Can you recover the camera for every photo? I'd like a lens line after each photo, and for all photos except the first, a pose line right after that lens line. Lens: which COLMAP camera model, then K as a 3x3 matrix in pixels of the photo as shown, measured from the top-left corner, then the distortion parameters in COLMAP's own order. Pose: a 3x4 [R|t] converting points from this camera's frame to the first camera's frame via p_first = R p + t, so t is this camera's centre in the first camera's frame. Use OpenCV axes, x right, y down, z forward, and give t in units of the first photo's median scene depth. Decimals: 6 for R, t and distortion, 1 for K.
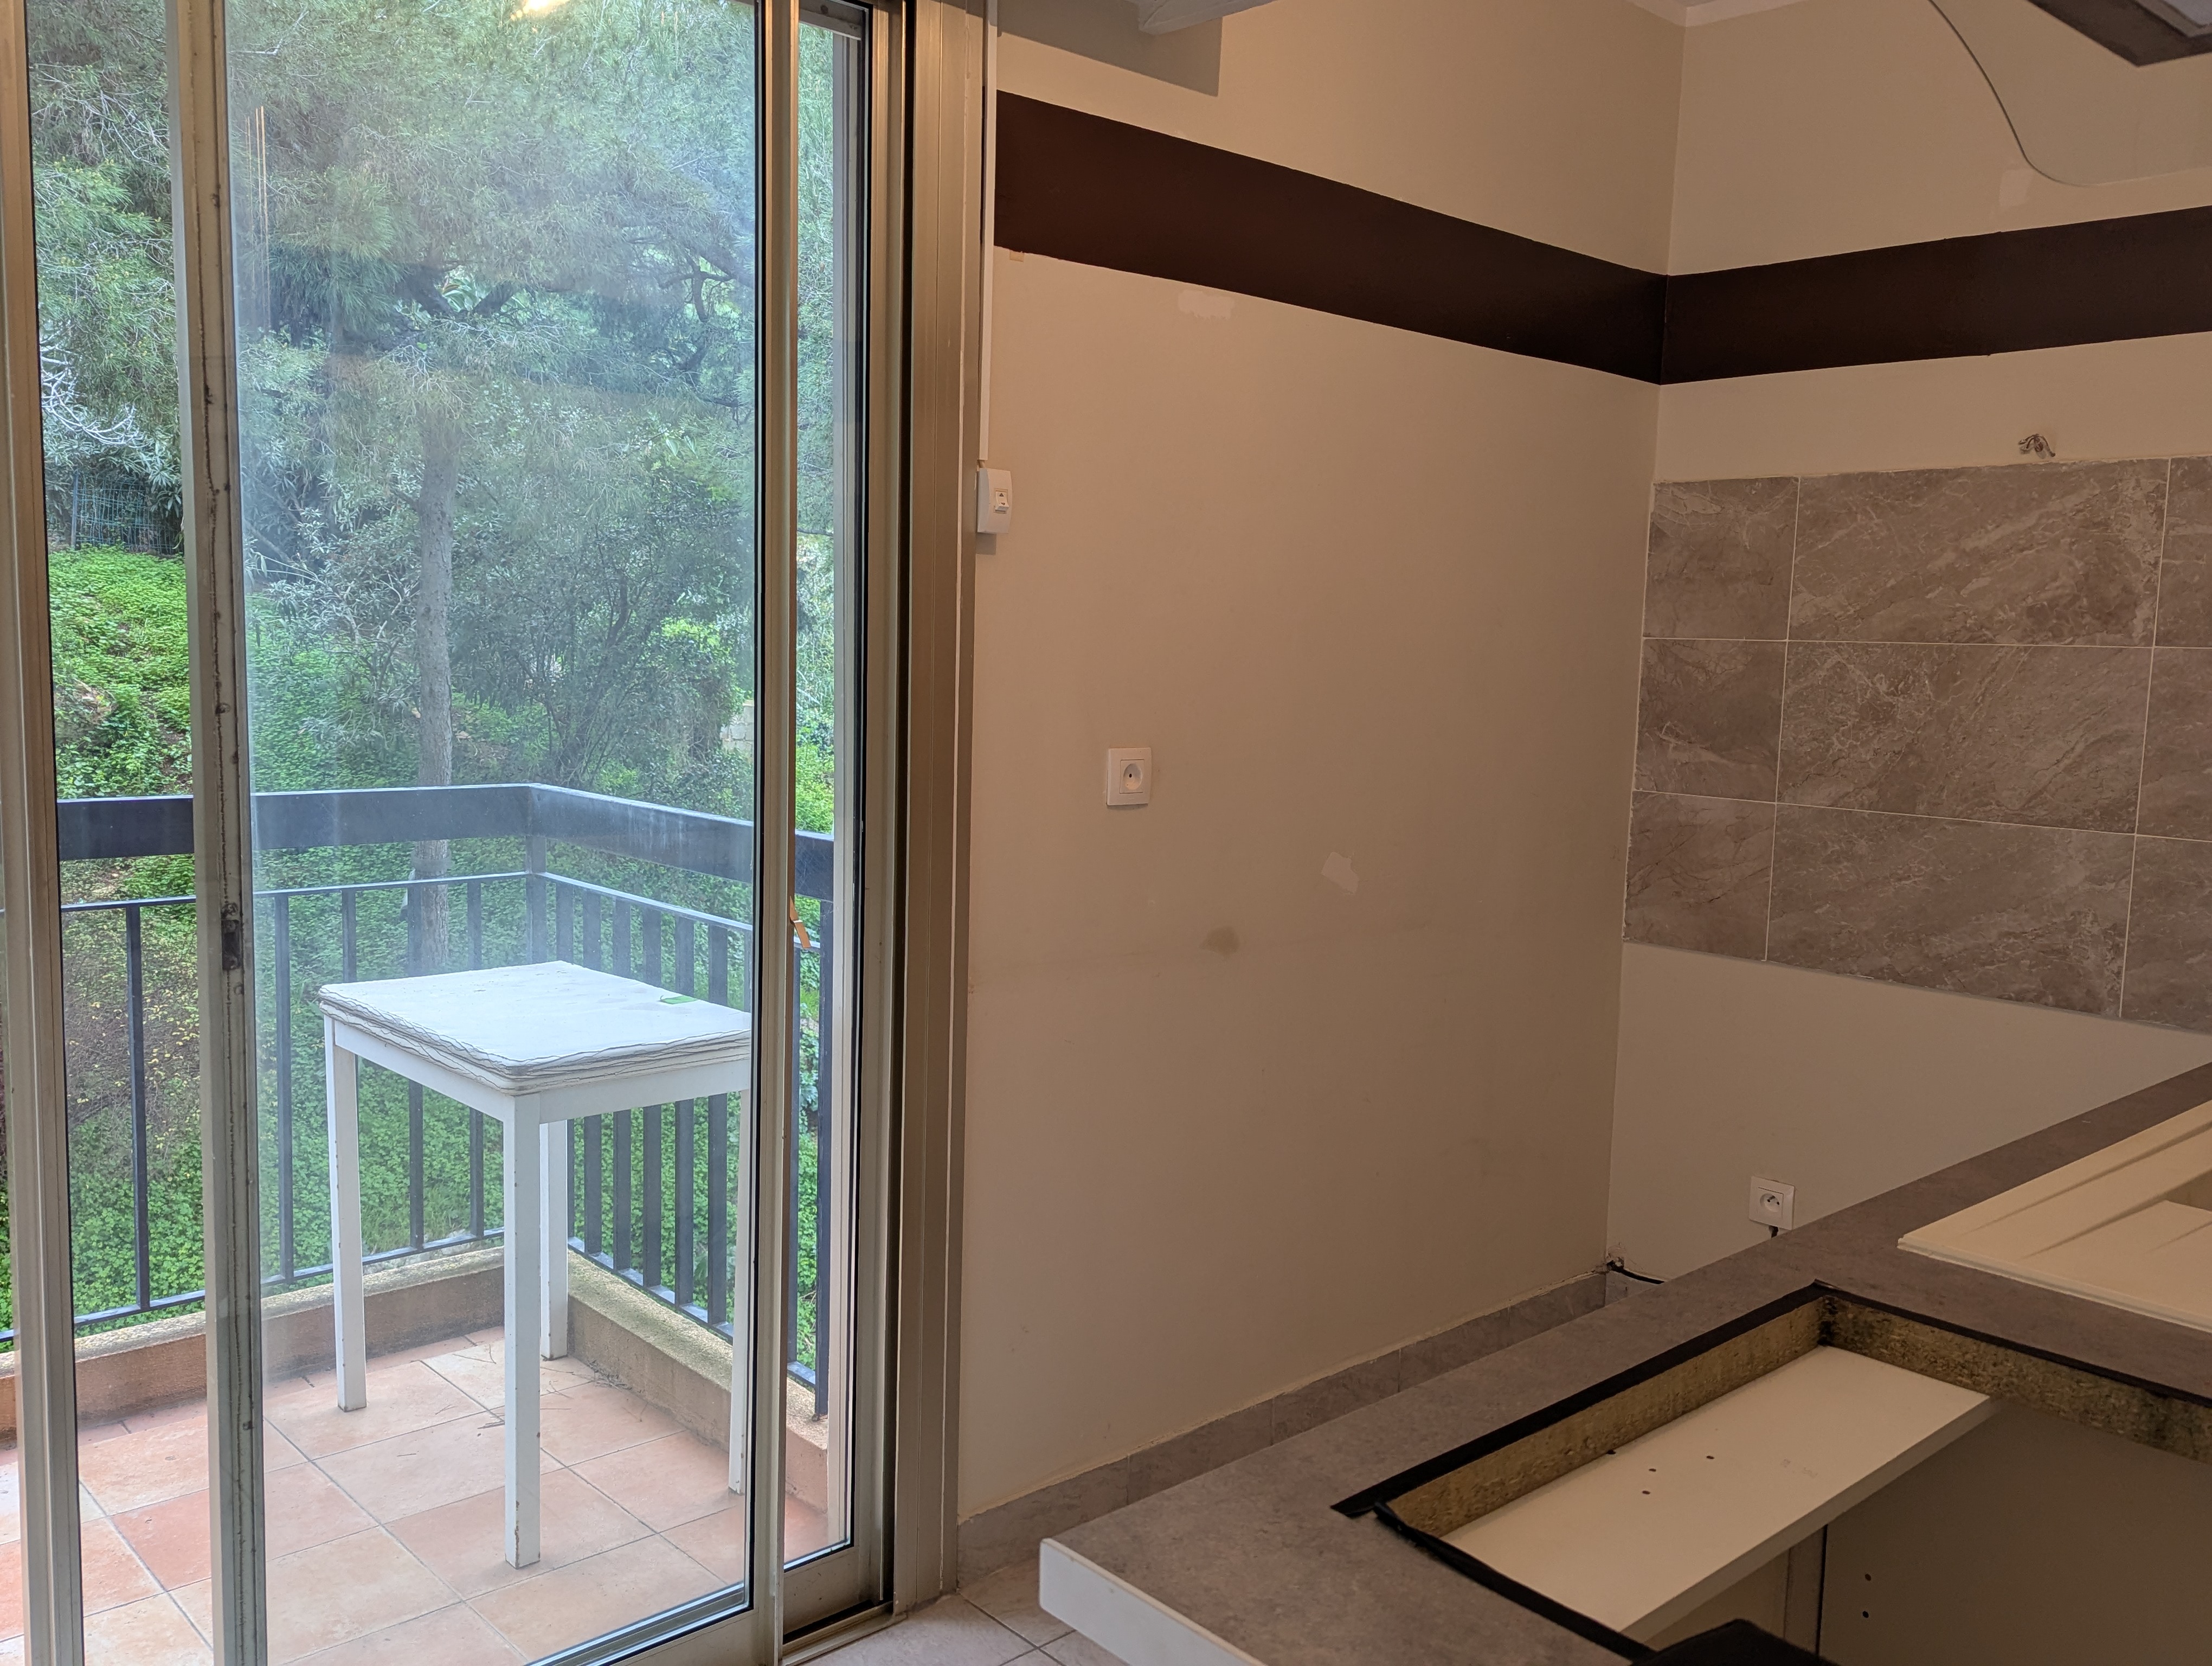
lens RADIAL K [[1804.0, 0, 1097.5], [0, 1804.0, 837.7], [0, 0, 1]] dist [0.043053, -0.004962]
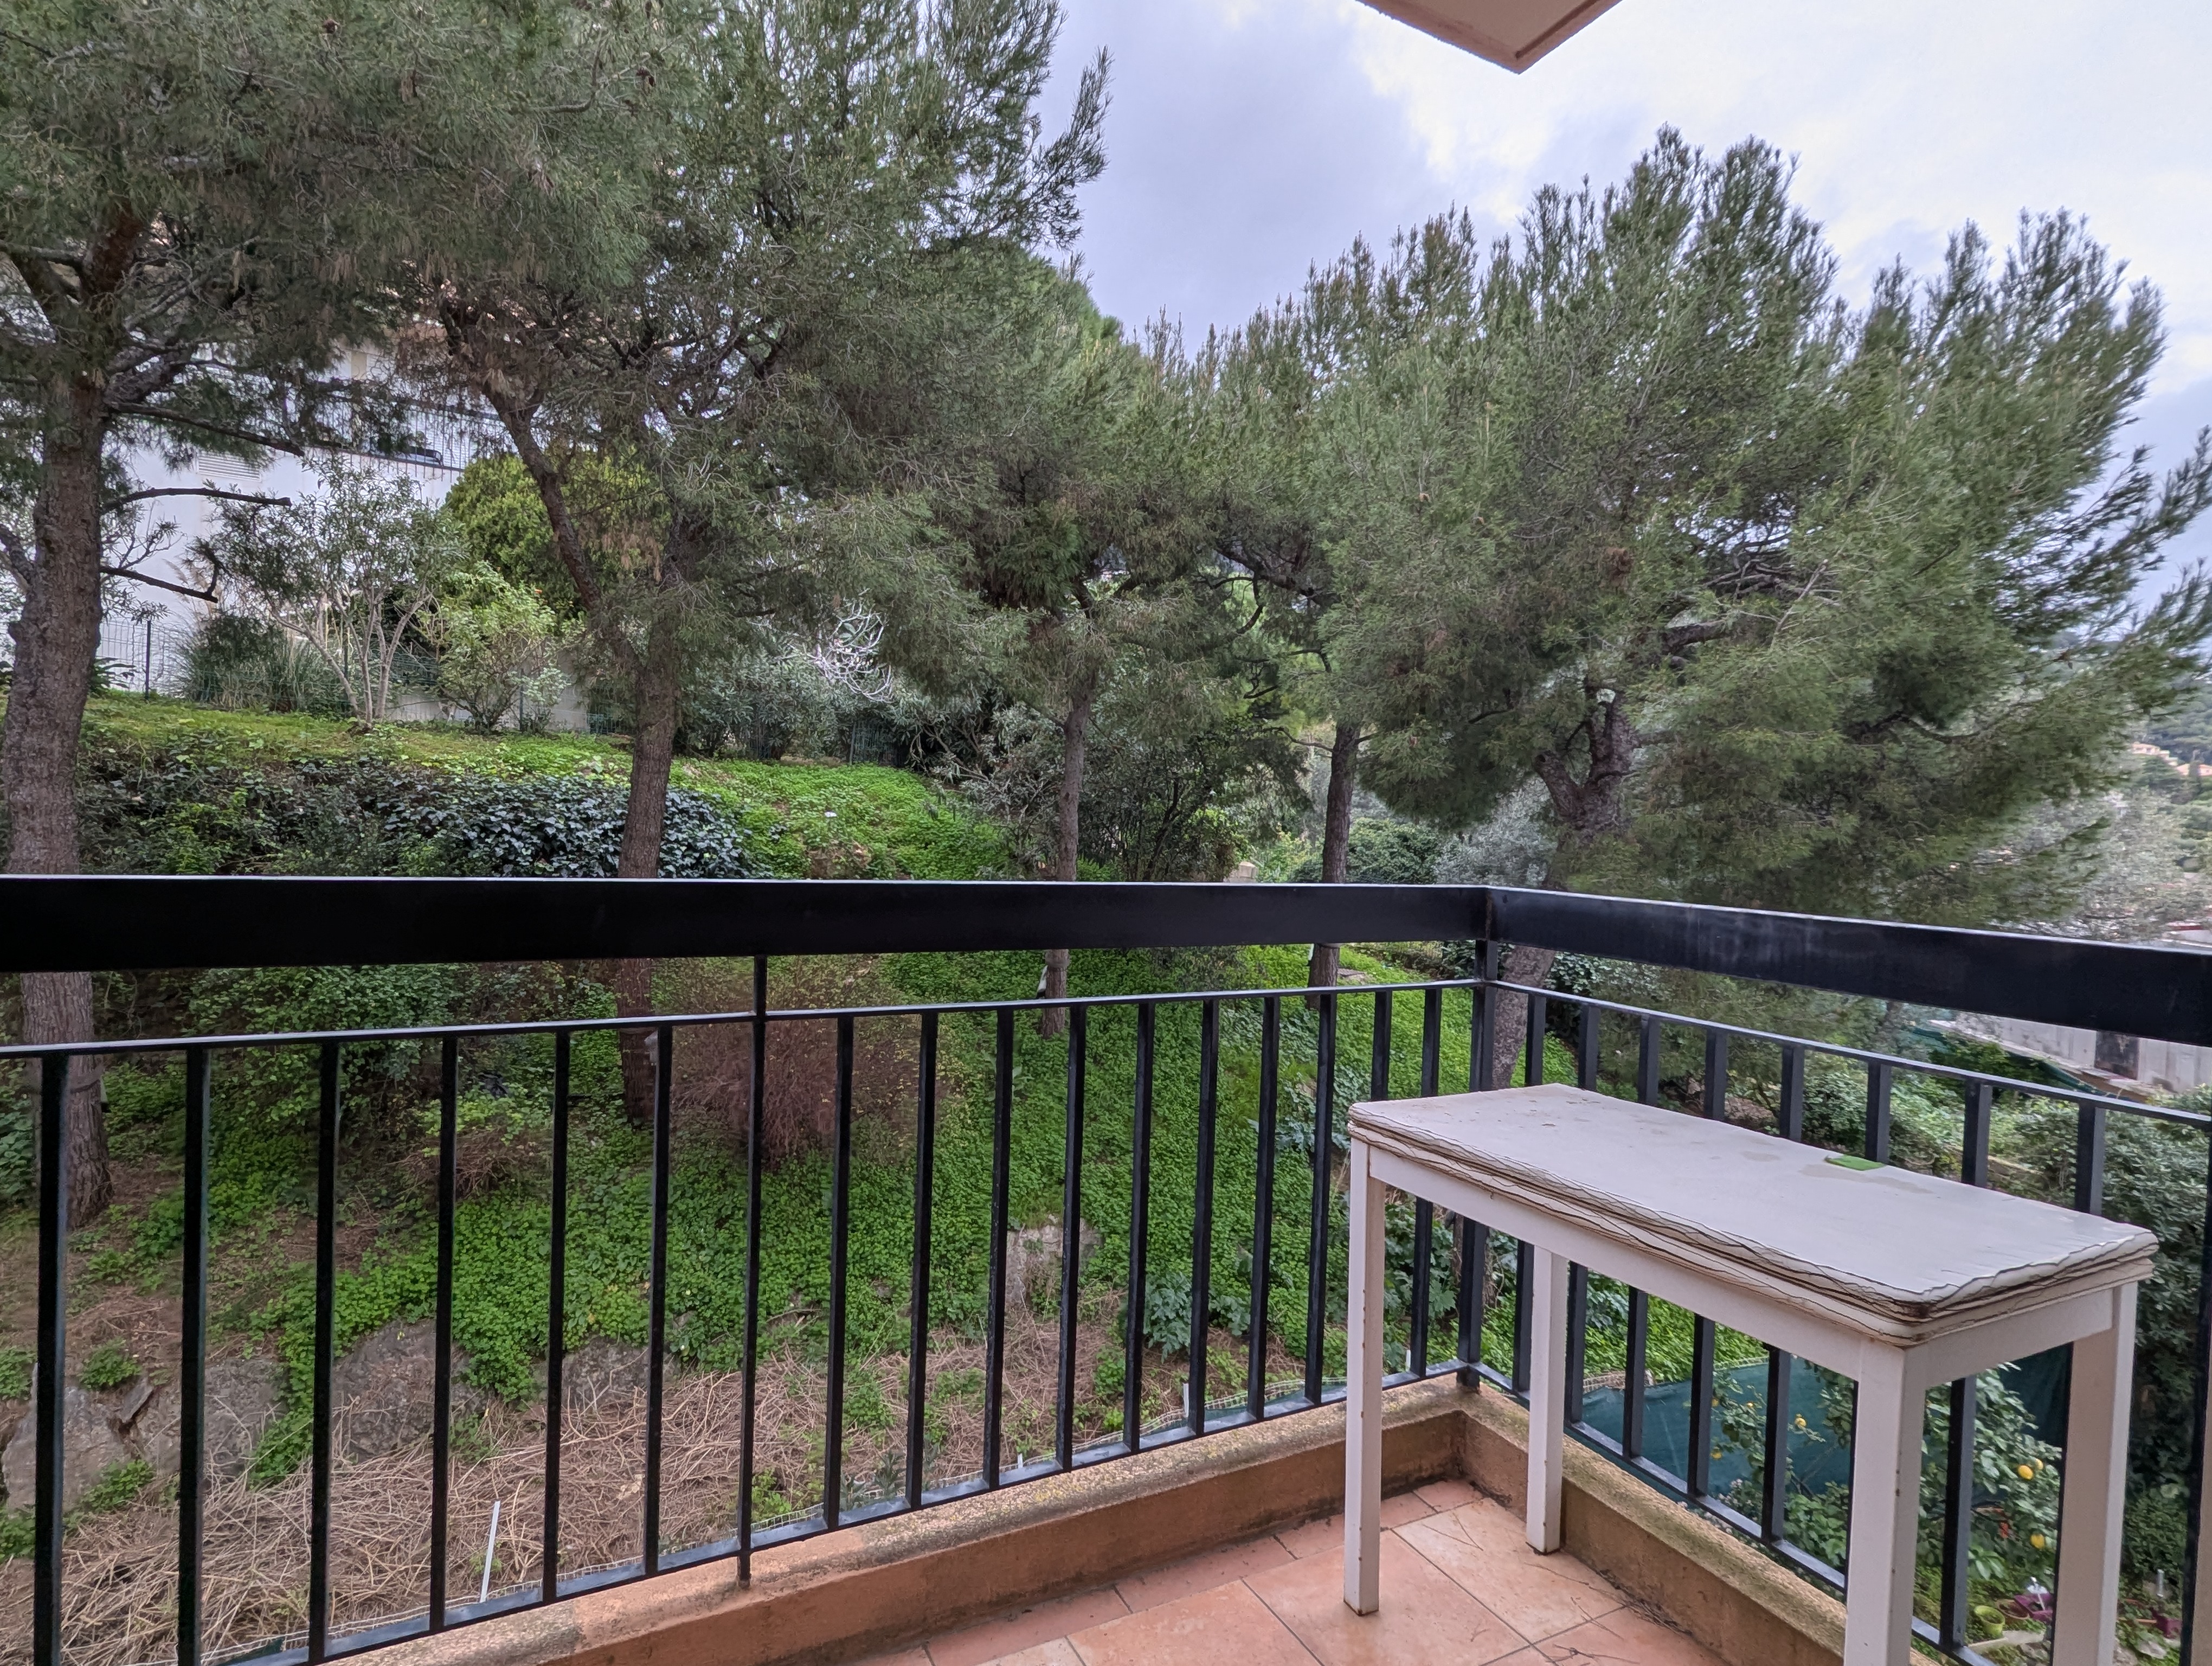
lens RADIAL K [[1137.1, 0, 1106.1], [0, 1137.1, 839.8], [0, 0, 1]] dist [-0.000733, 0.000865]
pose [[0.965667, 0.010133, -0.259584, -0.205013], [-0.036274, 0.994709, -0.096114, 0.006184], [0.257236, 0.102231, 0.960926, 0.222611]]
